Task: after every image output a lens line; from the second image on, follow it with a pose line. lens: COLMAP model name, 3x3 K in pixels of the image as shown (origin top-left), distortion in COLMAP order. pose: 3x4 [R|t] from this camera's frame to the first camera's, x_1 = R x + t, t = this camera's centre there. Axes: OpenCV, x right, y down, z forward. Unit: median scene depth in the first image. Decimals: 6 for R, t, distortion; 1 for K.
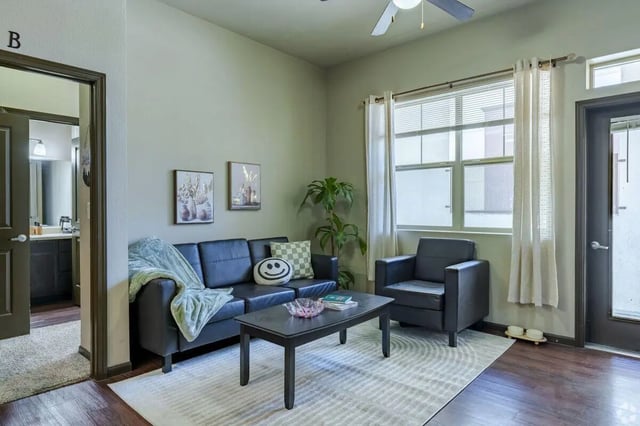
lens RADIAL K [[396.3, 0, 320.0], [0, 396.3, 211.4], [0, 0, 1]] dist [0.003989, -0.000734]
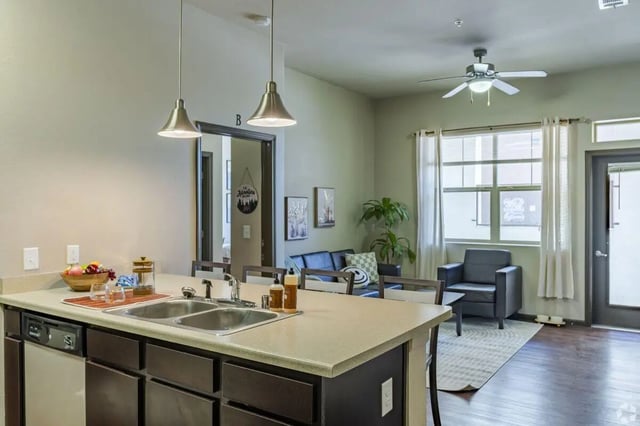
lens RADIAL K [[504.3, 0, 319.9], [0, 504.3, 213.2], [0, 0, 1]] dist [-0.015279, -0.002173]
pose [[0.993583, -0.001382, 0.113100, -0.427420], [0.001419, 0.999999, -0.000247, -0.051059], [-0.113100, 0.000406, 0.993584, -0.573351]]
